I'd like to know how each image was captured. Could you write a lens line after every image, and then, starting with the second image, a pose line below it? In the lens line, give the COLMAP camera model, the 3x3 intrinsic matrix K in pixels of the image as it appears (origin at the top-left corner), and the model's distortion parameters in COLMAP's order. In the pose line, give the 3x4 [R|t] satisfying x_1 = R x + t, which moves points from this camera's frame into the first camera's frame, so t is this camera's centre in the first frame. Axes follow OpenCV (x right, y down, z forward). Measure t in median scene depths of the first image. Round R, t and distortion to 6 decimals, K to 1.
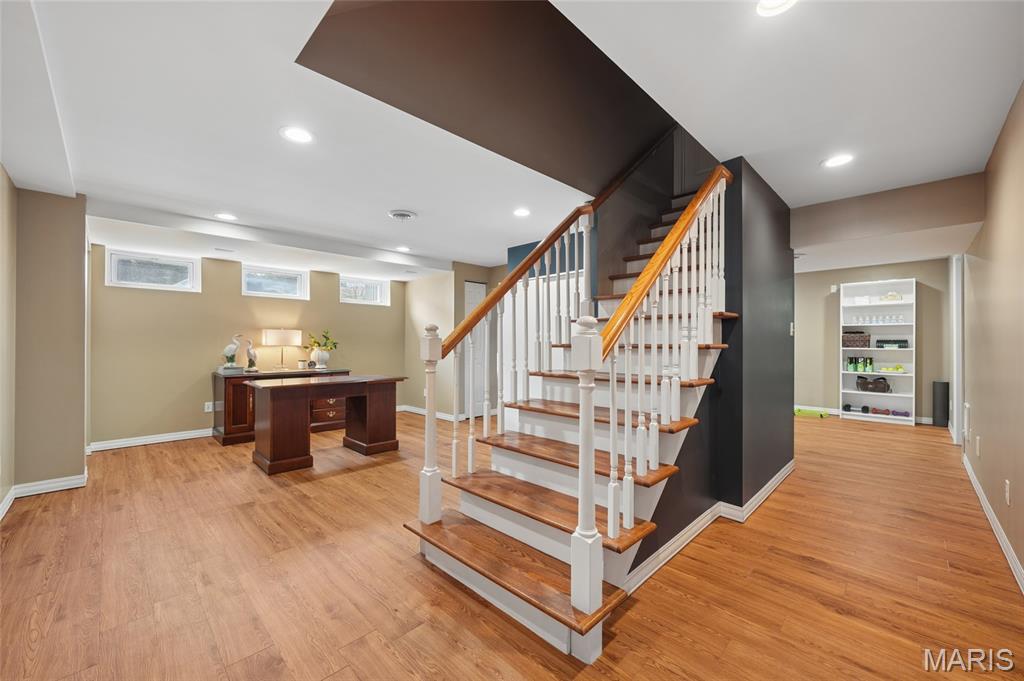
lens RADIAL K [[406.1, 0, 512.0], [0, 406.1, 340.5], [0, 0, 1]] dist [-0.007613, -0.000098]
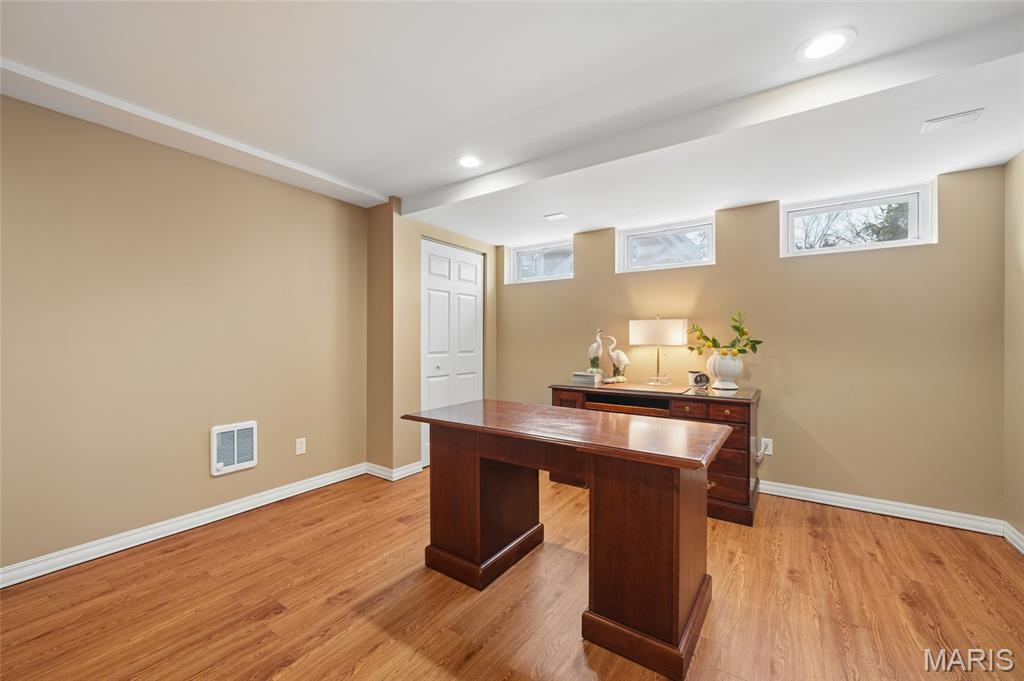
lens RADIAL K [[406.1, 0, 512.0], [0, 406.1, 340.5], [0, 0, 1]] dist [-0.007613, -0.000098]
pose [[0.179438, 0.000483, -0.983769, 0.002565], [0.007601, 0.999969, 0.001878, 0.002833], [0.983740, -0.007815, 0.179429, 0.712404]]
